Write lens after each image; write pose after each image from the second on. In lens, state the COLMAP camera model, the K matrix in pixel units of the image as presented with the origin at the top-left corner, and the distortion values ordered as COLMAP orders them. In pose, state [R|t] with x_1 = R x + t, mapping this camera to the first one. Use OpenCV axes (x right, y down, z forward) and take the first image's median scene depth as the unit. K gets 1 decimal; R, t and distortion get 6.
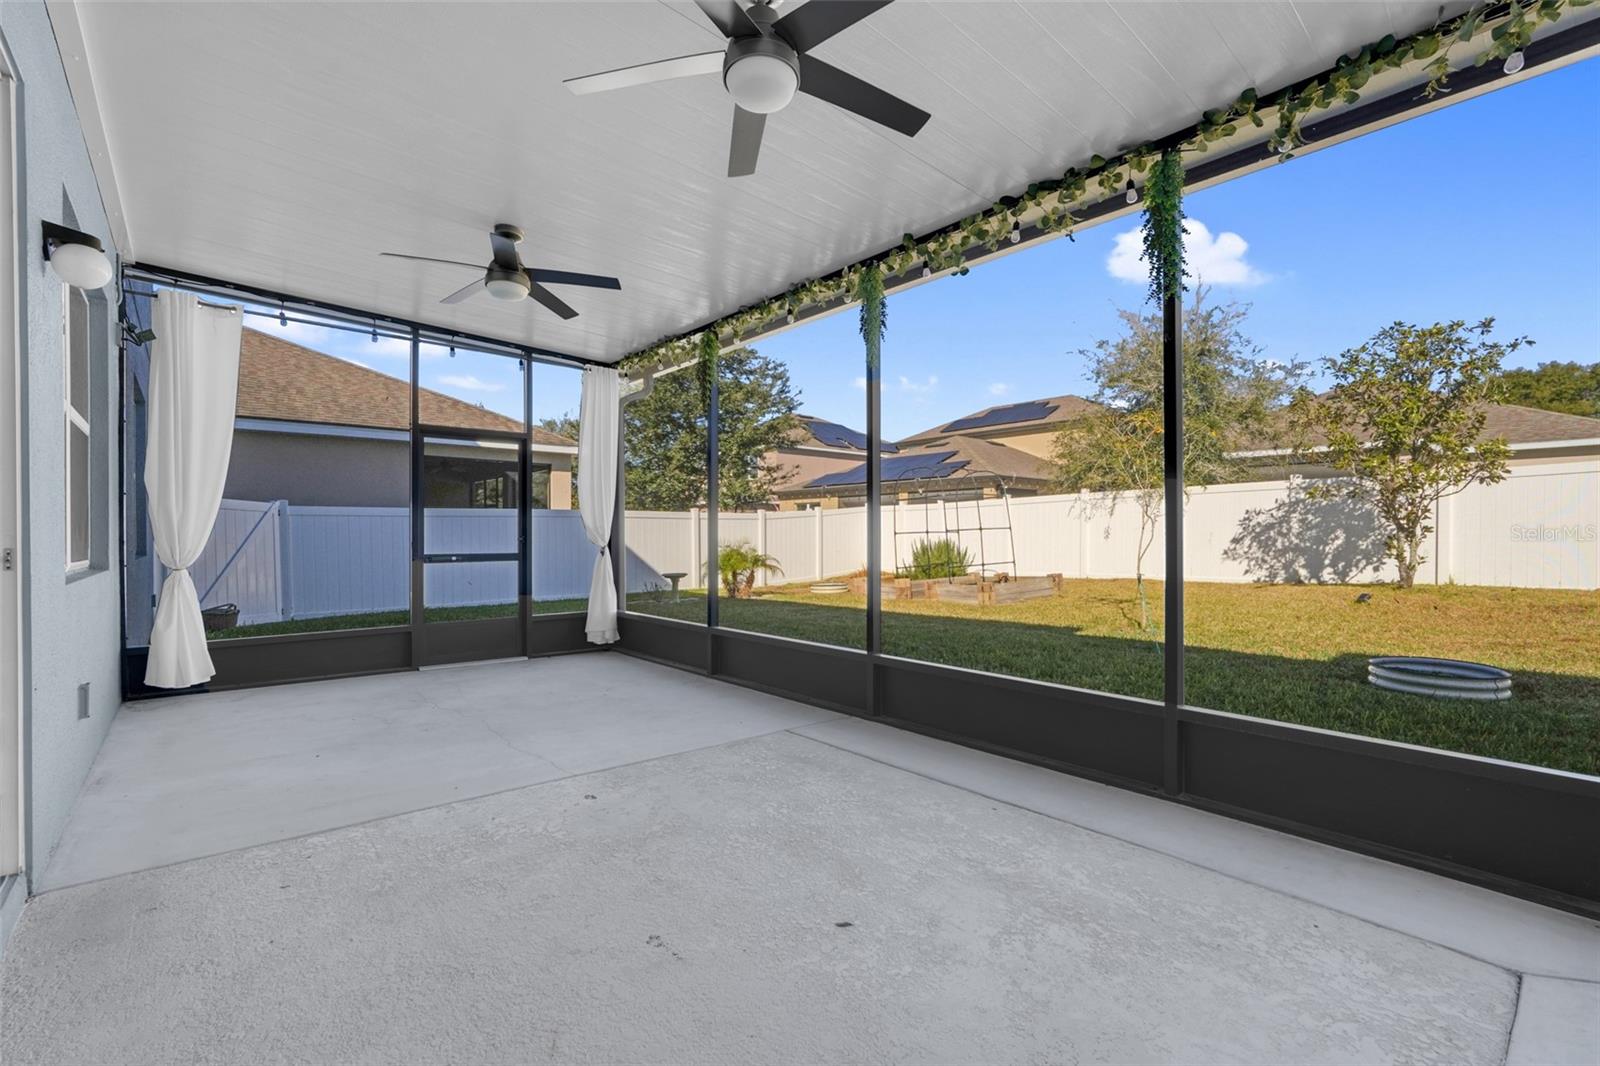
lens RADIAL K [[703.2, 0, 798.7], [0, 703.2, 535.6], [0, 0, 1]] dist [-0.011575, 0.007209]
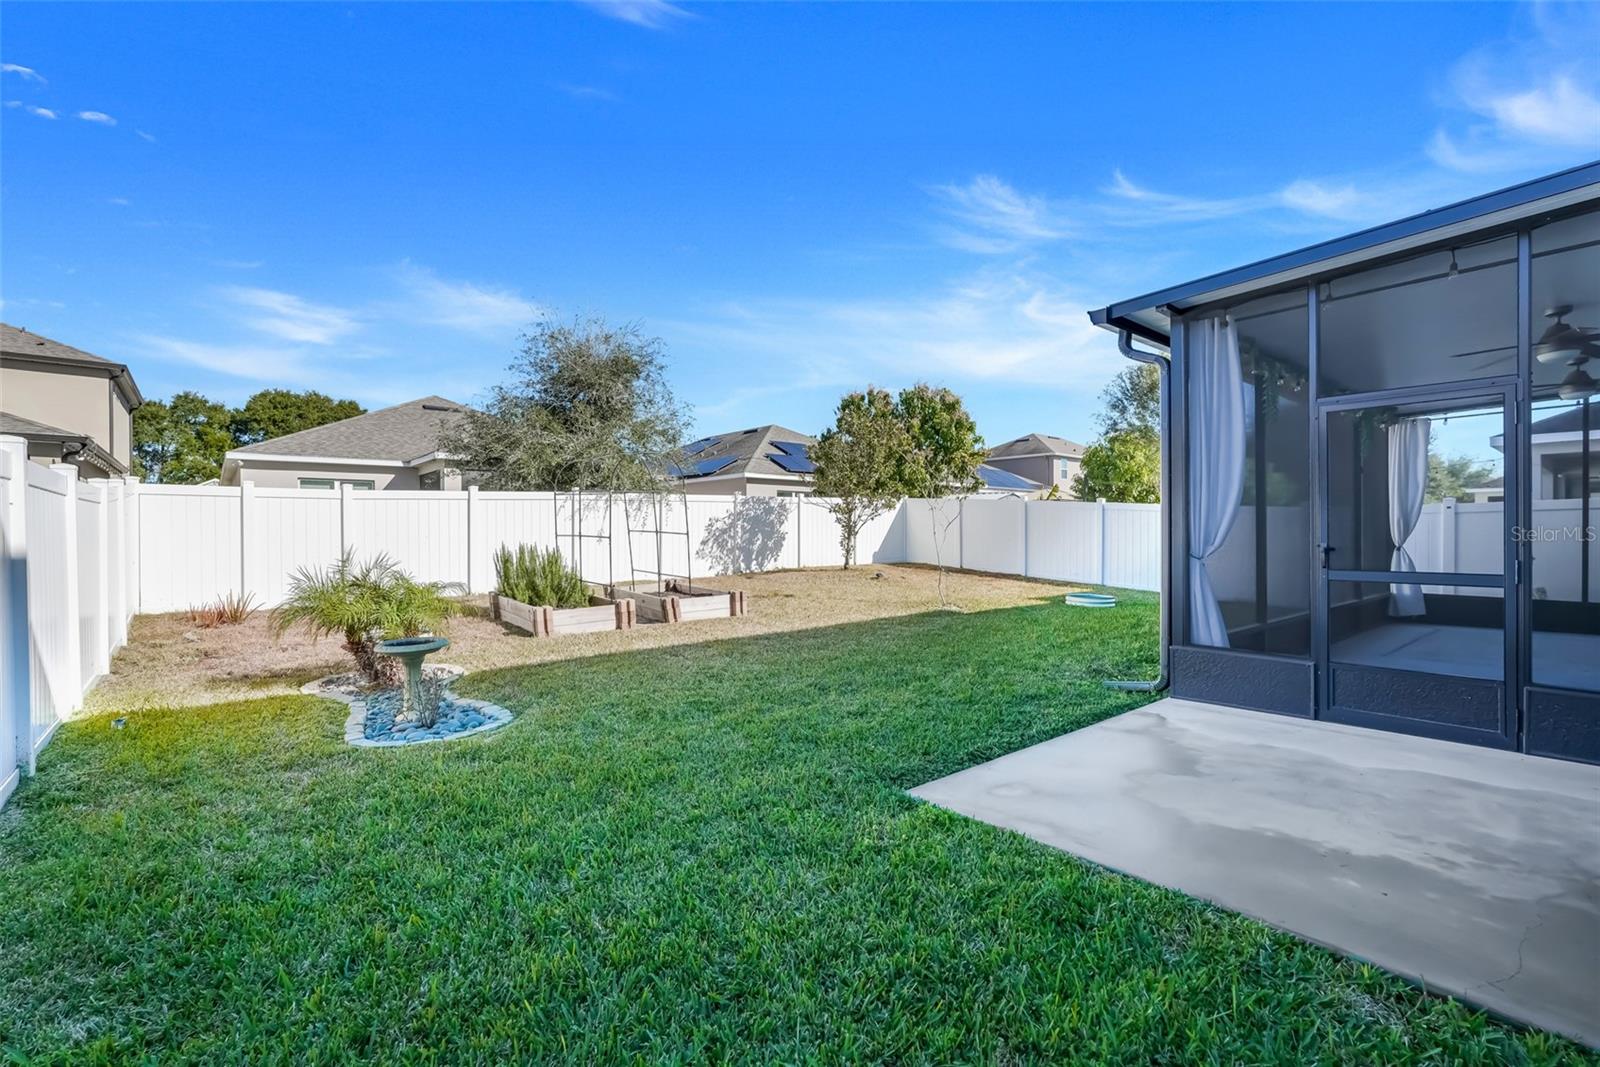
lens RADIAL K [[703.2, 0, 798.7], [0, 703.2, 536.1], [0, 0, 1]] dist [-0.011575, 0.007209]
pose [[0.021702, -0.003002, 0.999760, -0.612933], [0.004081, 0.999987, 0.002914, -0.007025], [-0.999756, 0.004017, 0.021714, 0.843131]]
